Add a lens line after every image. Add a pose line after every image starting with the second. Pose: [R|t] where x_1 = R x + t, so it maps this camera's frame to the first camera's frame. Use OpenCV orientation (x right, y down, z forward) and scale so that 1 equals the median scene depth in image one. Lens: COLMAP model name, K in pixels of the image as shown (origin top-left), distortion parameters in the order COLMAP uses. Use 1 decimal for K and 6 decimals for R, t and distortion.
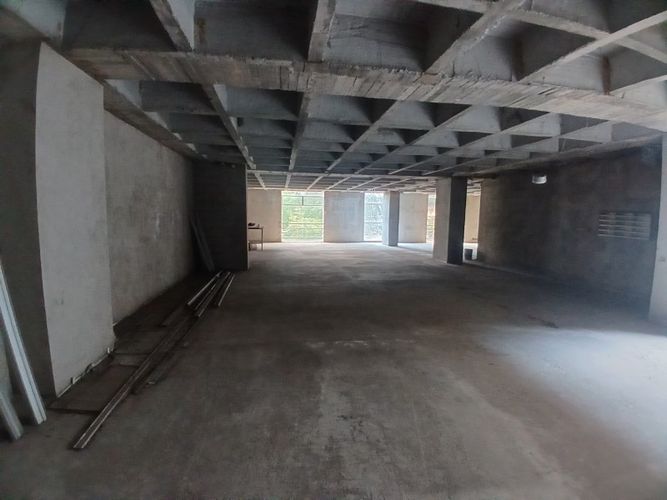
lens RADIAL K [[333.5, 0, 334.2], [0, 333.5, 251.7], [0, 0, 1]] dist [0.038292, -0.071236]
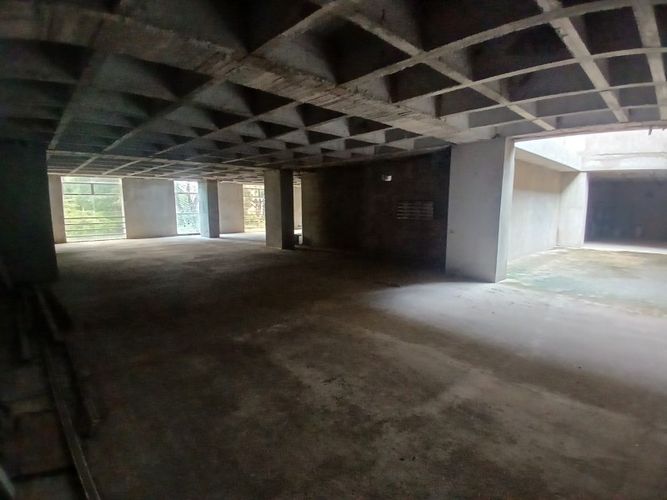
lens RADIAL K [[337.9, 0, 338.0], [0, 337.9, 251.9], [0, 0, 1]] dist [0.016940, -0.059210]
pose [[0.815577, -0.091649, 0.571345, -0.214904], [0.073800, 0.995789, 0.054386, -0.005235], [-0.573923, -0.002190, 0.818906, 0.007402]]
